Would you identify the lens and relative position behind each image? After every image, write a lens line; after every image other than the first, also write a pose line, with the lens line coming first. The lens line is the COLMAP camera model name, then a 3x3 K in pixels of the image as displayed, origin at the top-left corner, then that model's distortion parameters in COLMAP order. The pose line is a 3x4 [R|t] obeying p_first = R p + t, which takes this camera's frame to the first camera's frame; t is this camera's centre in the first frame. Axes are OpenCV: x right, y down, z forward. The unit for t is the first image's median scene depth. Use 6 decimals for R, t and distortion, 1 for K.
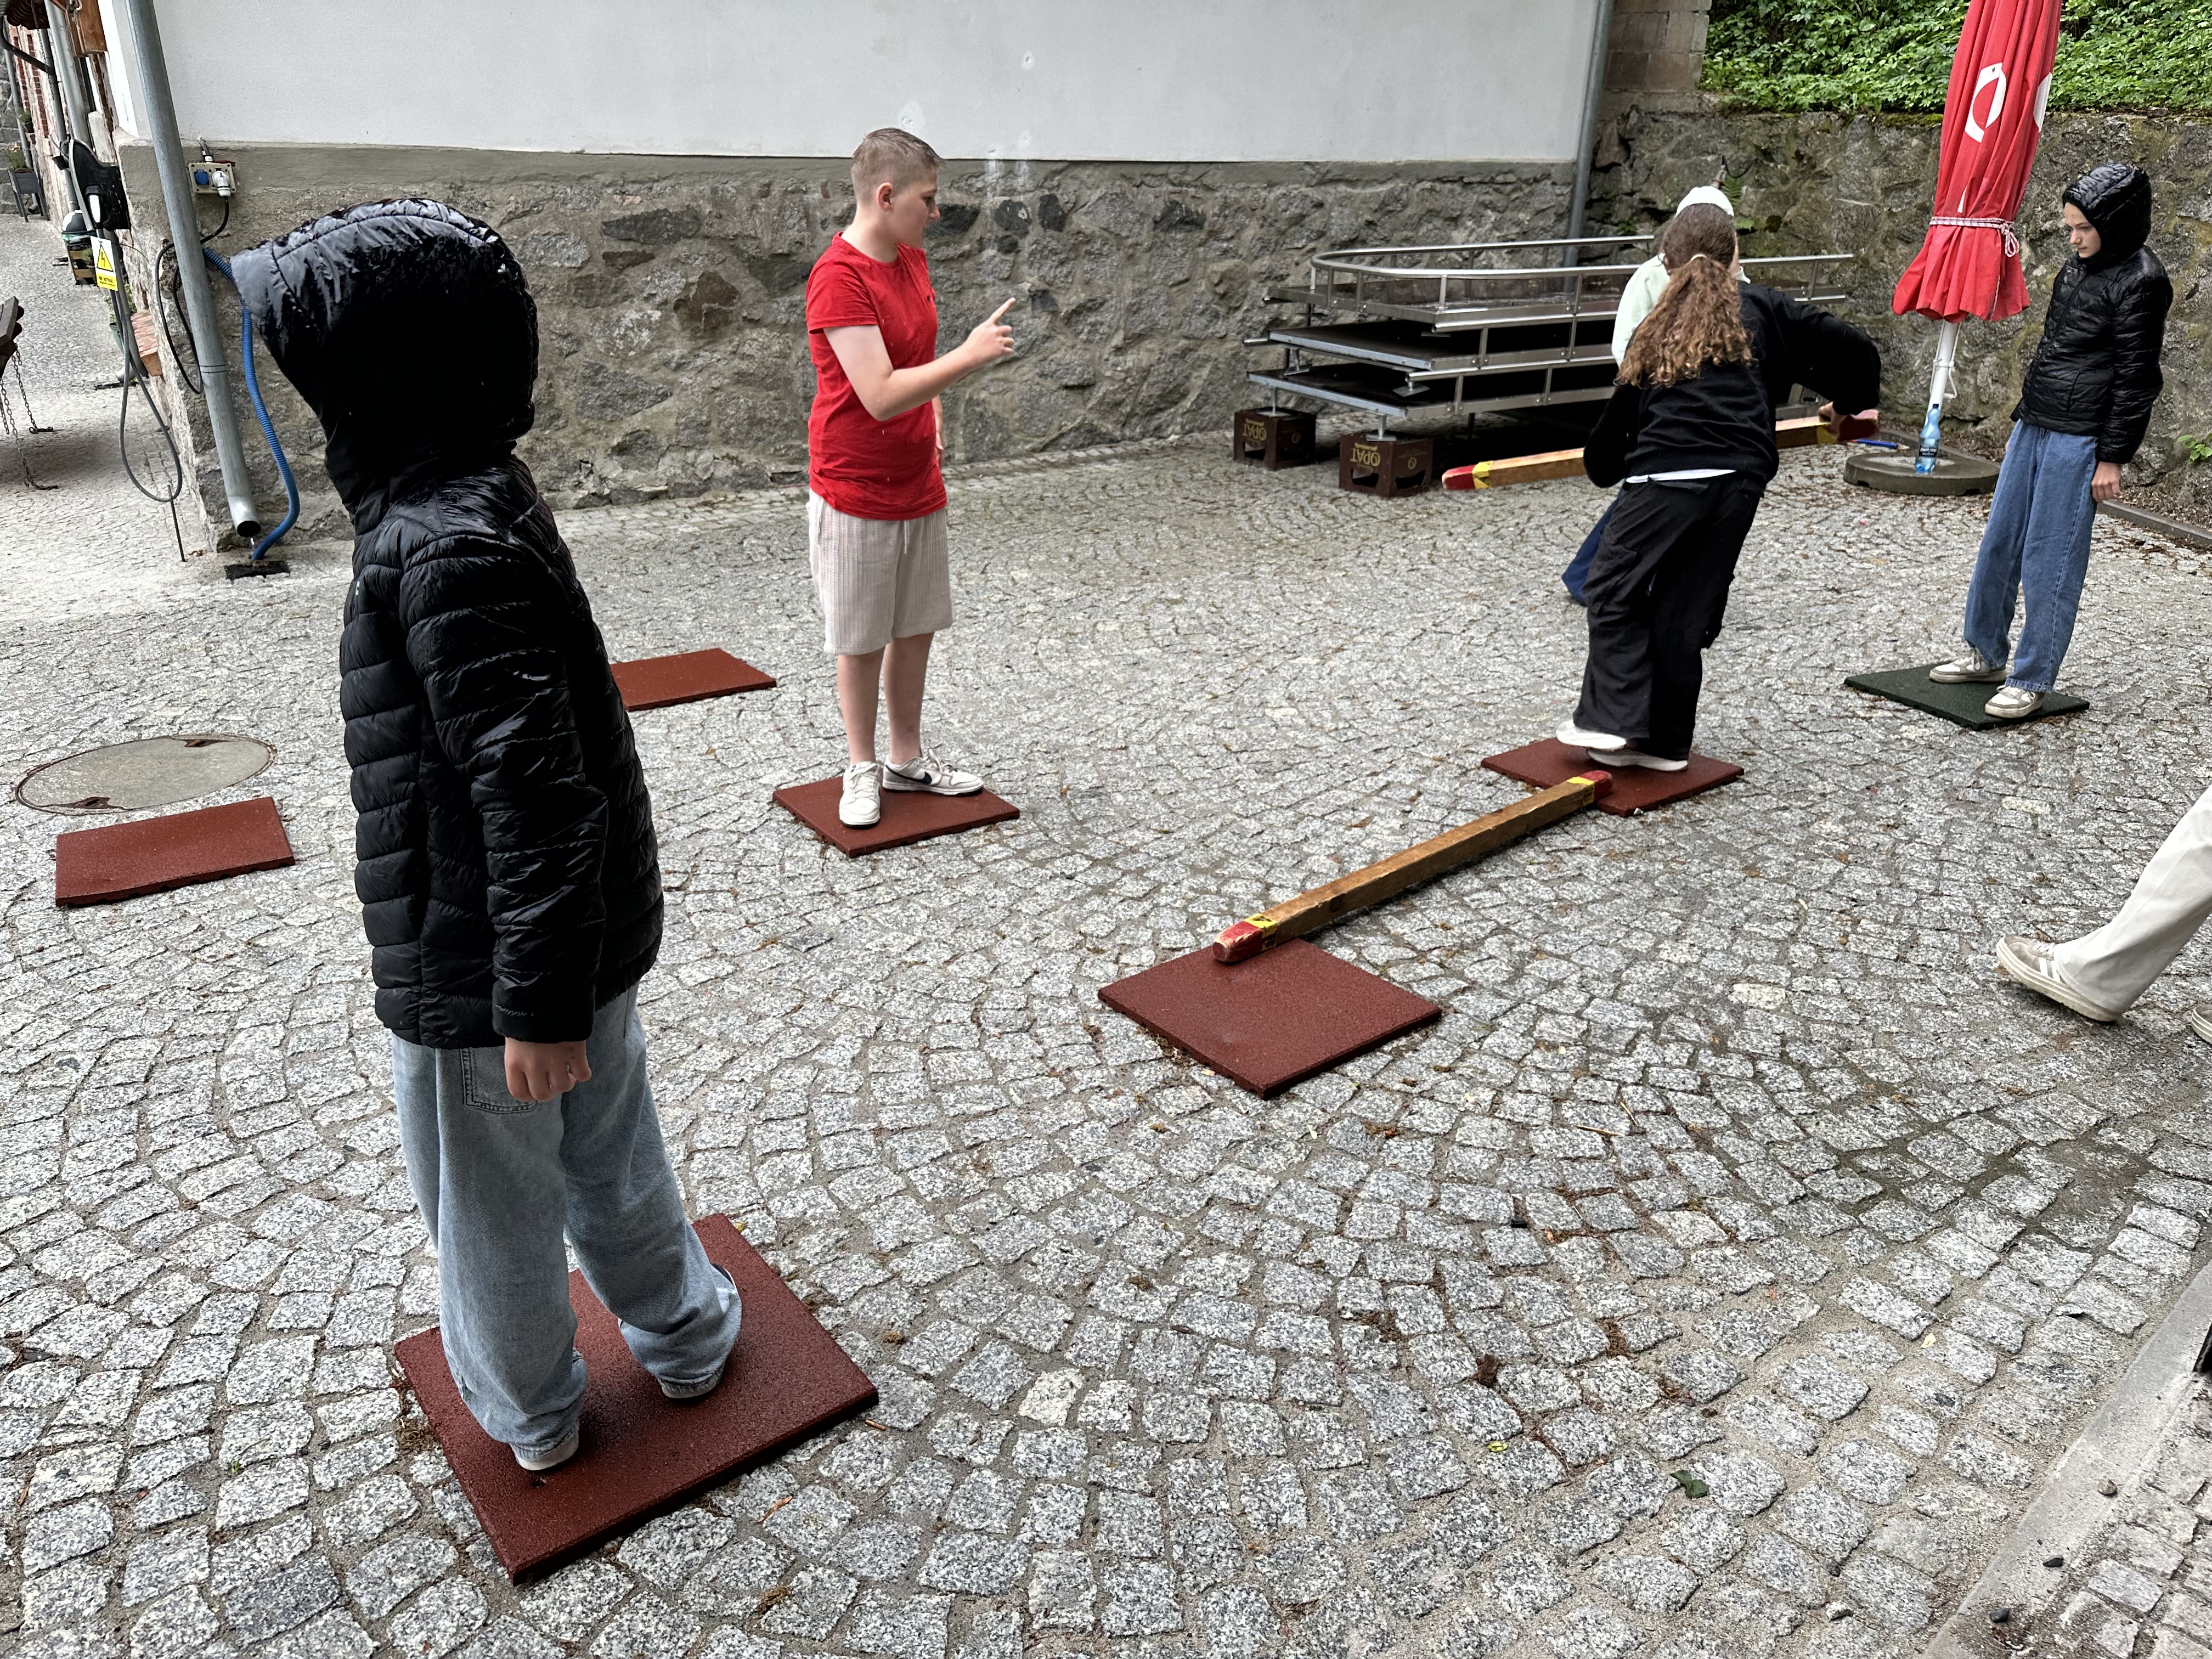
lens RADIAL K [[1534.8, 0, 1106.0], [0, 1534.8, 829.5], [0, 0, 1]] dist [0.048309, -0.052485]
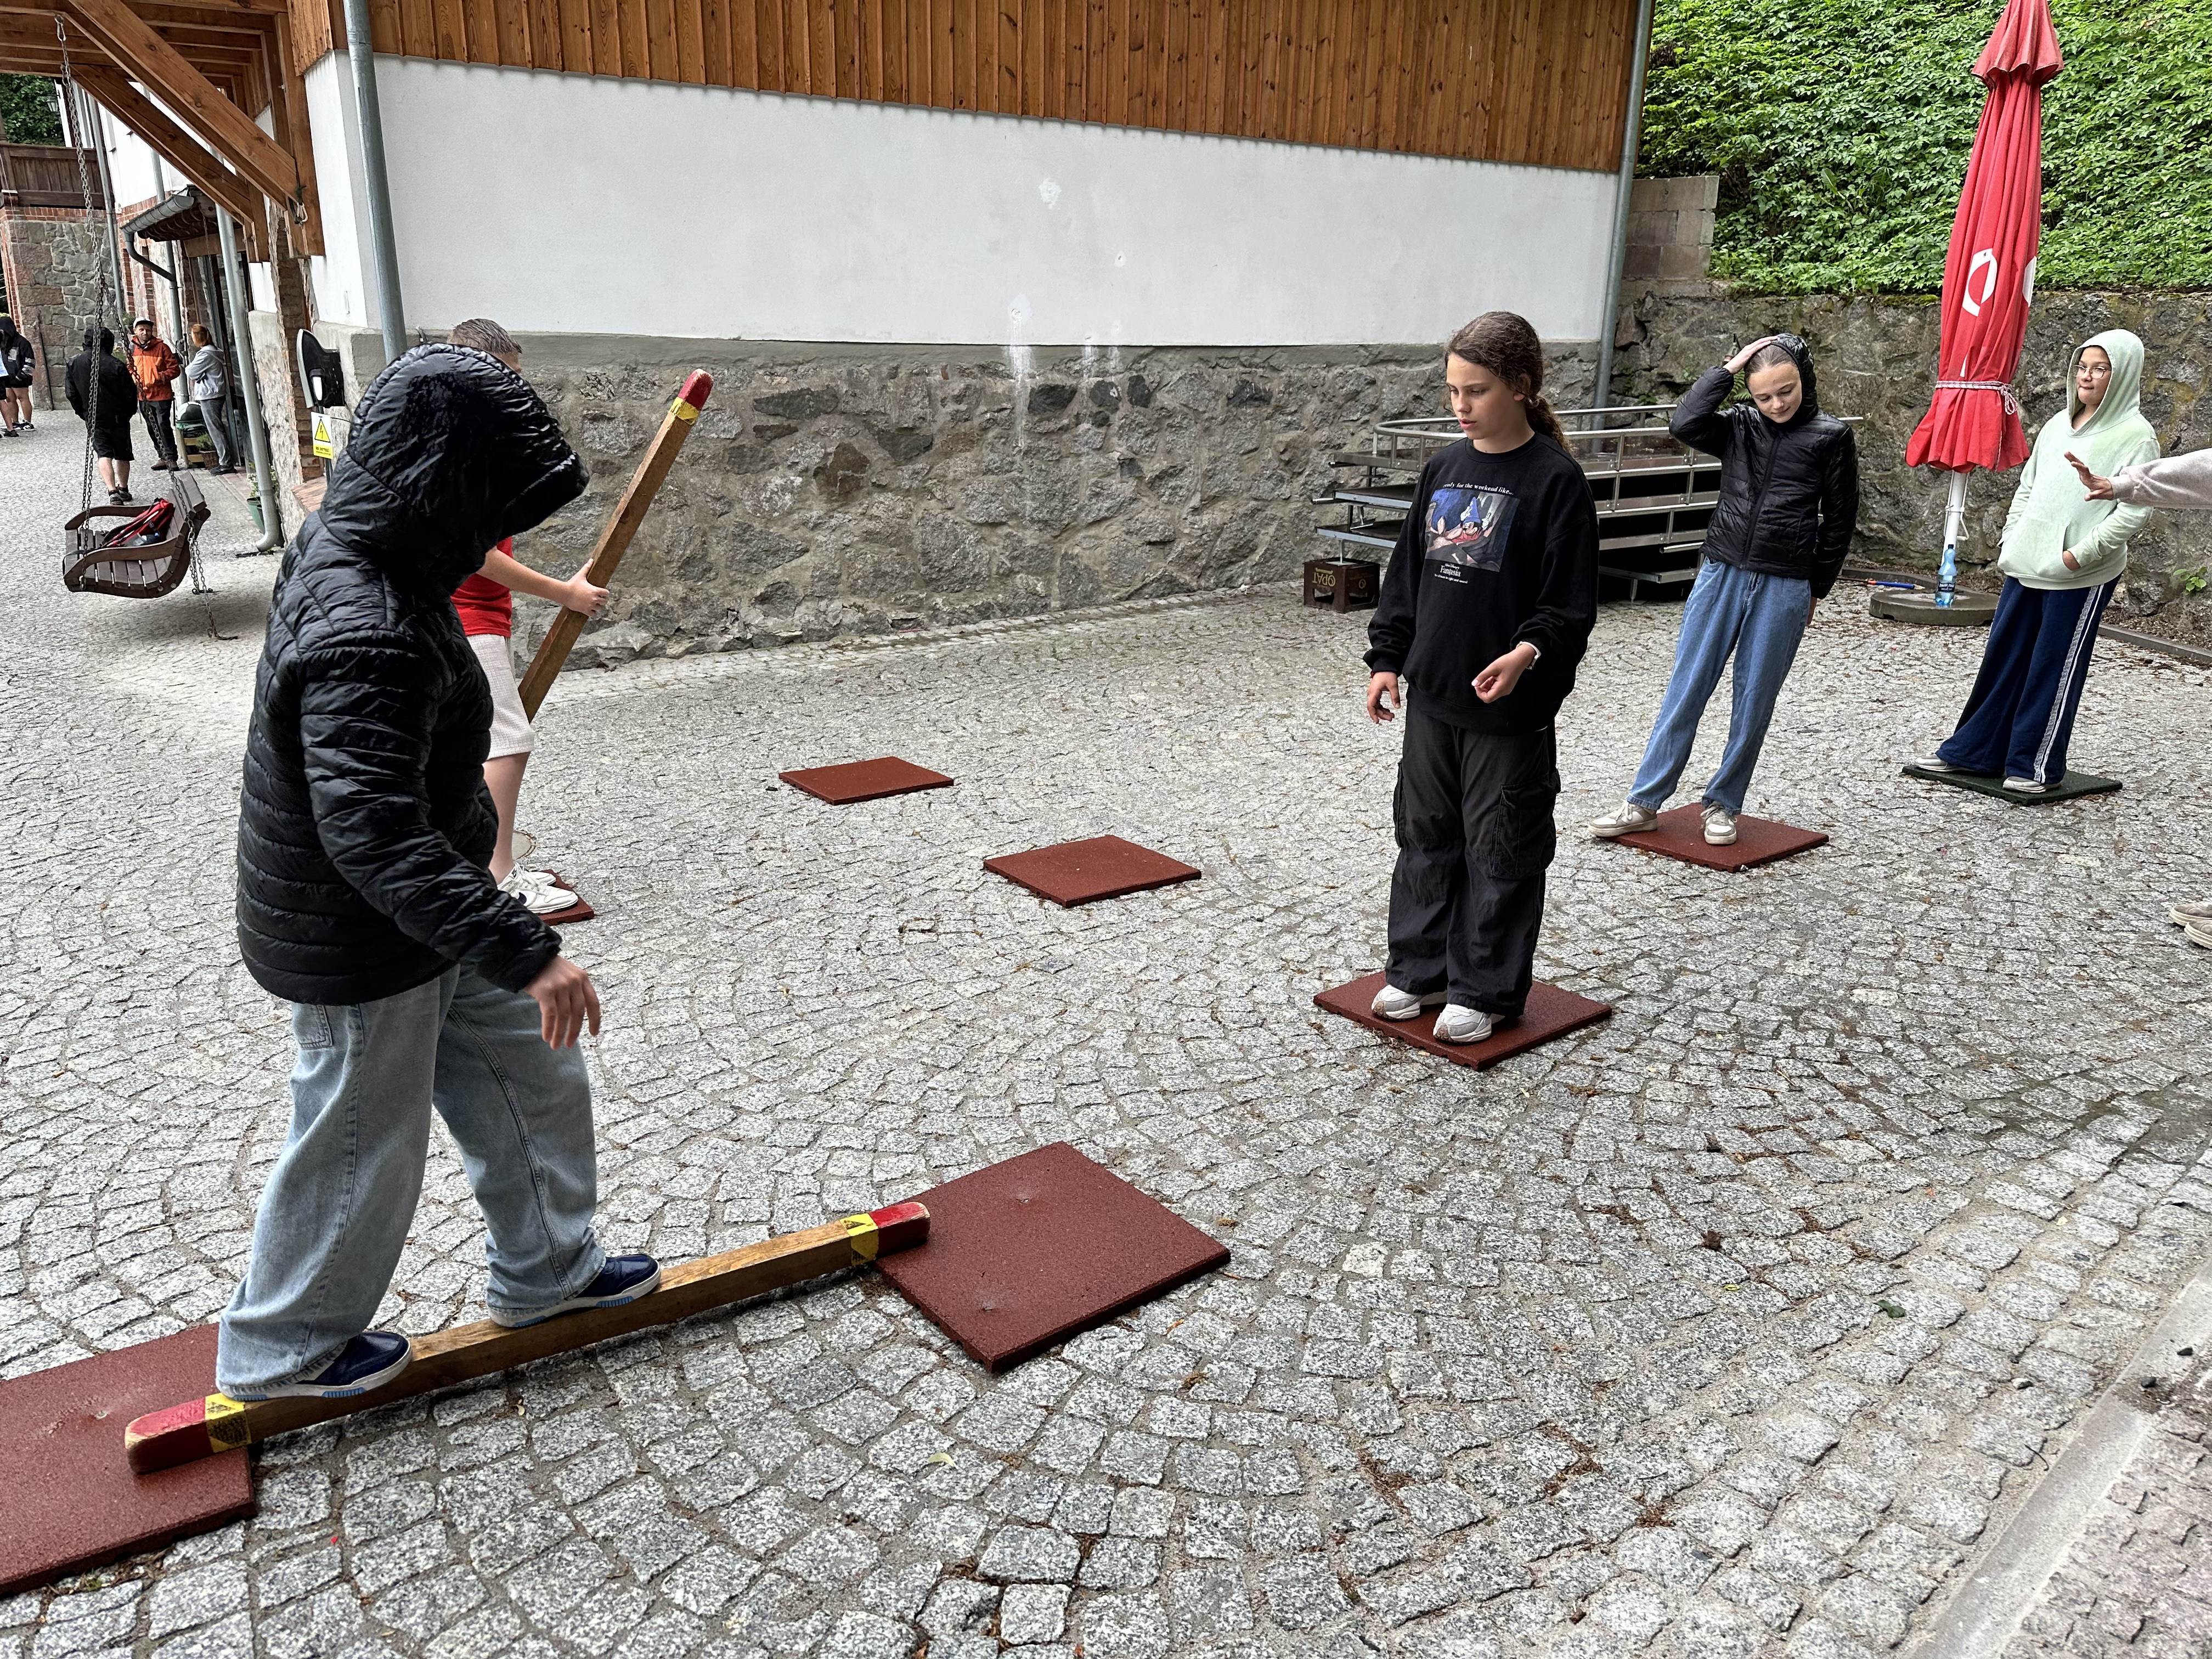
lens RADIAL K [[1550.6, 0, 1101.3], [0, 1550.6, 860.5], [0, 0, 1]] dist [0.039989, -0.032637]
pose [[0.999924, -0.012006, 0.002930, -0.151493], [0.012232, 0.995313, -0.095930, 0.097694], [-0.001764, 0.095958, 0.995384, -0.174726]]
